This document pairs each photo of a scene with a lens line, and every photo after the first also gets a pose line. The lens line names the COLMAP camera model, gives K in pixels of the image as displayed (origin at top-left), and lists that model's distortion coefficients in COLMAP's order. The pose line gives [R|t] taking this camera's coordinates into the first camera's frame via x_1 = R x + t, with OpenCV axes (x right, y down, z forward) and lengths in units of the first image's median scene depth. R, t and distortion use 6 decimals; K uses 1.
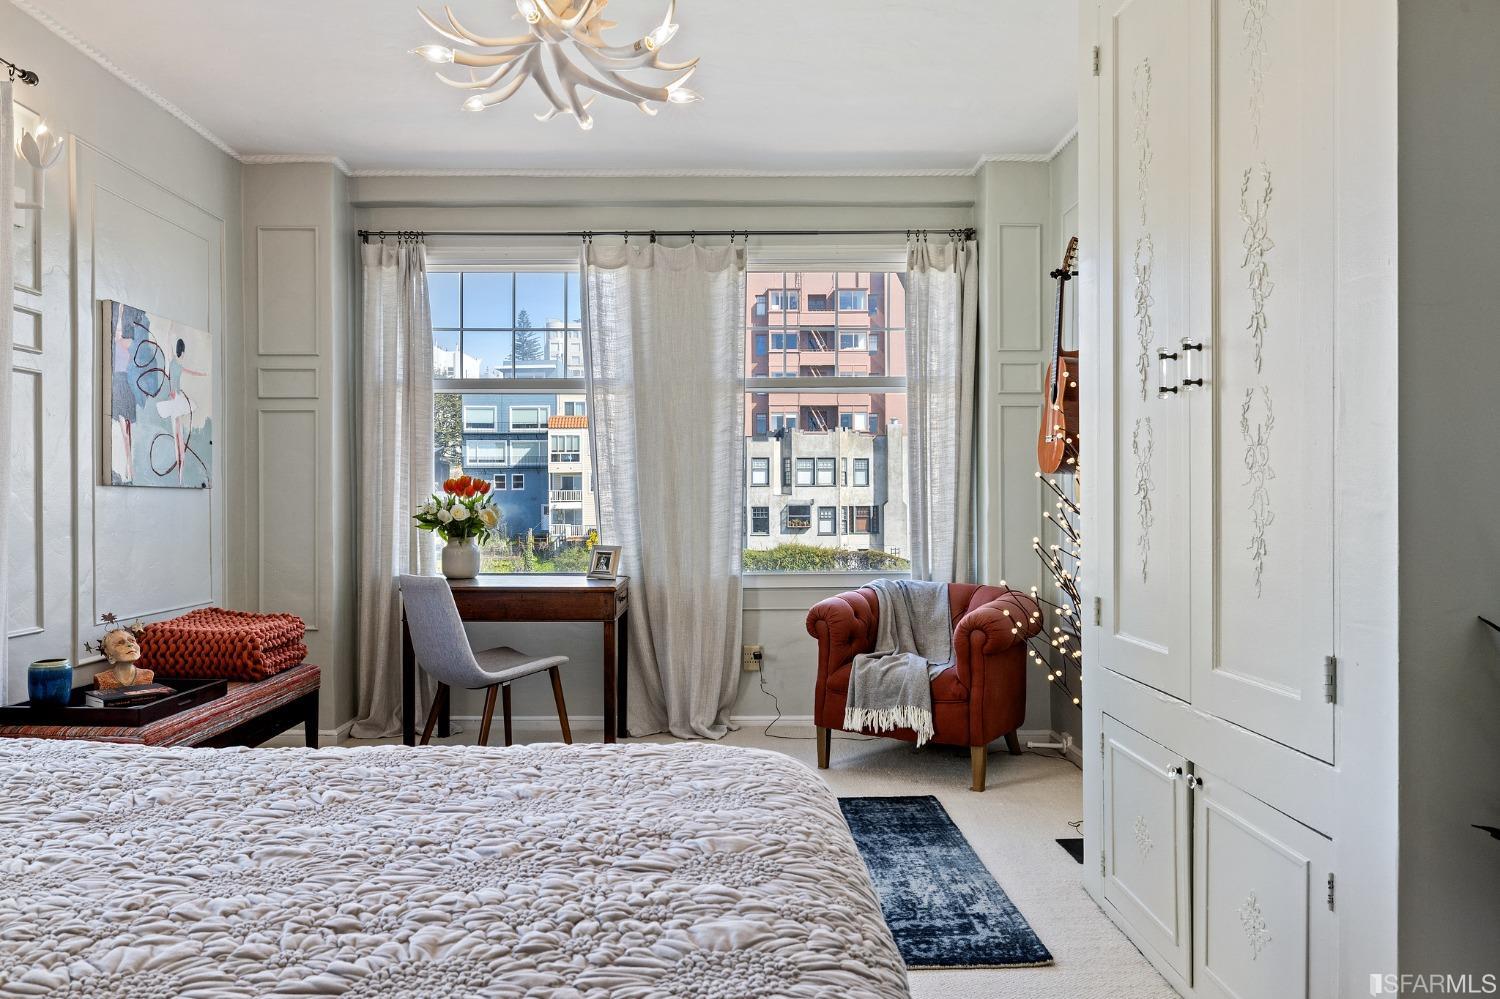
lens RADIAL K [[1073.4, 0, 725.0], [0, 1073.4, 495.6], [0, 0, 1]] dist [-0.003321, -0.004423]
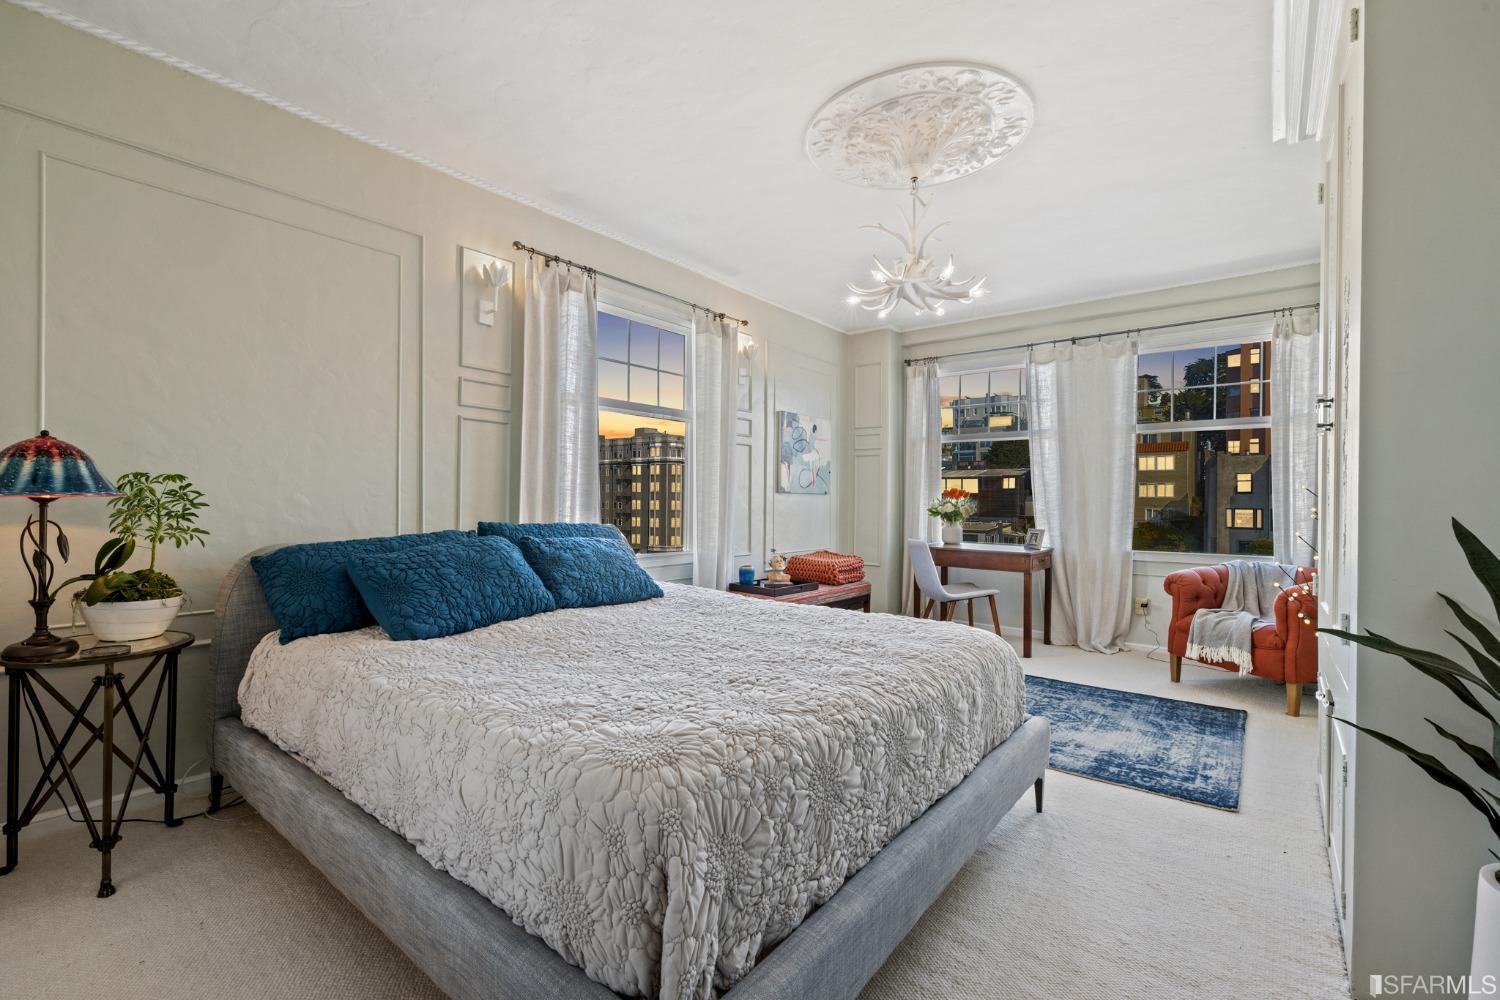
lens RADIAL K [[638.8, 0, 740.5], [0, 638.8, 499.9], [0, 0, 1]] dist [-0.001222, 0.000473]
pose [[0.771281, 0.011089, -0.636398, 0.200423], [-0.008907, 0.999938, 0.006629, -0.002418], [0.636433, 0.000555, 0.771332, -0.085680]]
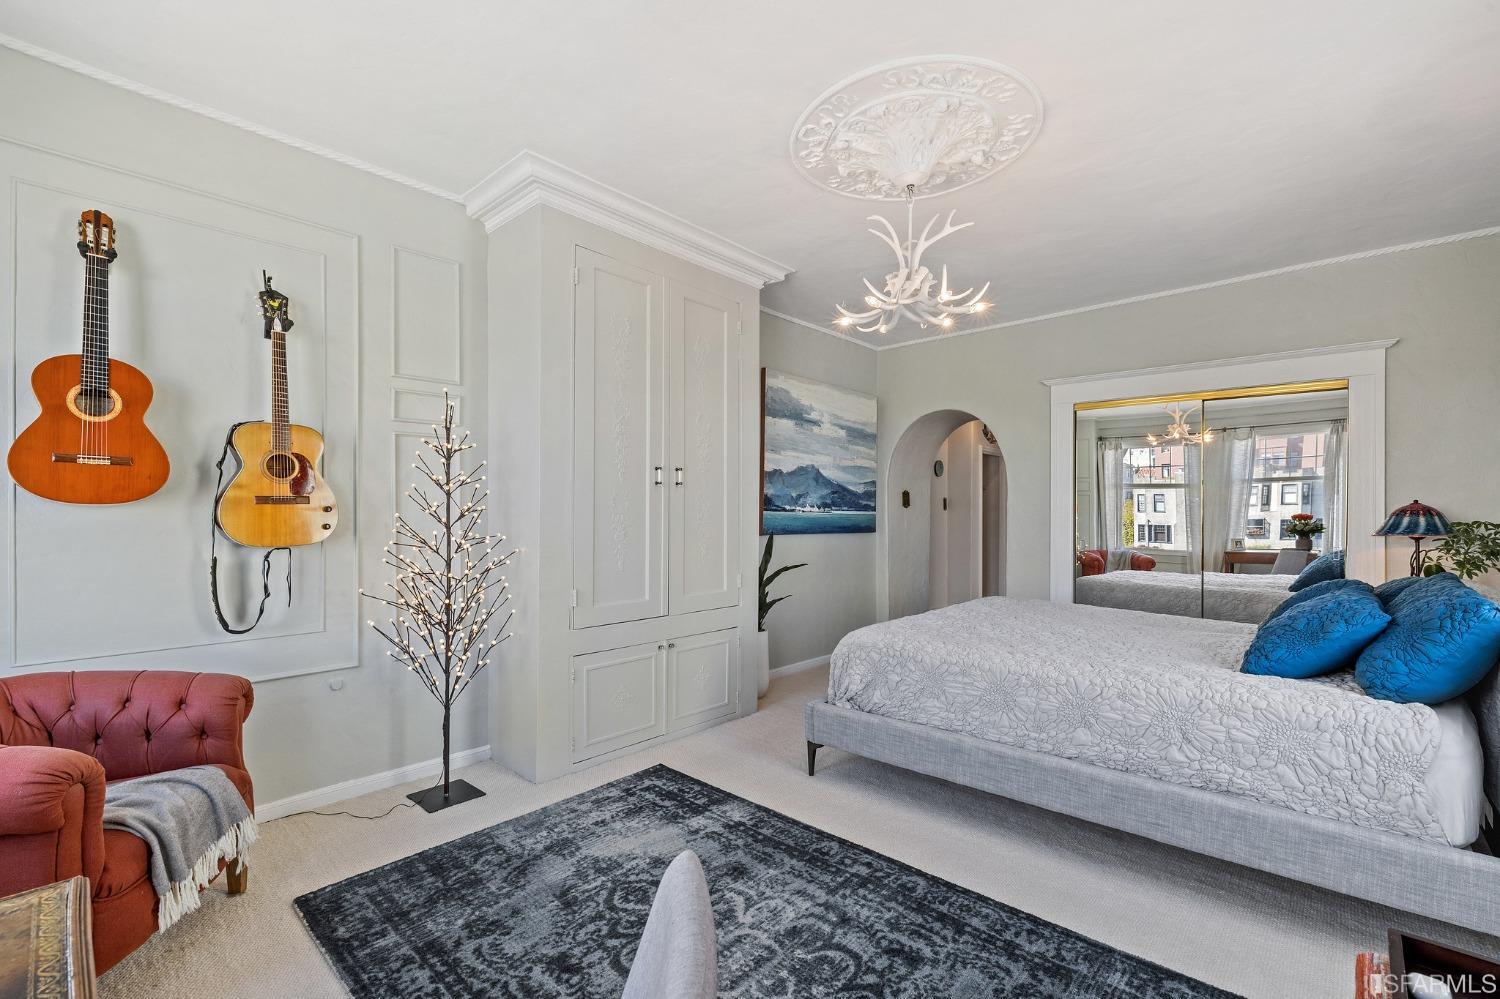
lens RADIAL K [[638.8, 0, 745.3], [0, 638.8, 510.9], [0, 0, 1]] dist [-0.001222, 0.000473]
pose [[-0.730138, 0.004553, 0.683285, -0.373062], [-0.006226, 0.999892, -0.013316, -0.013523], [-0.683272, -0.013977, -0.730030, 1.061288]]
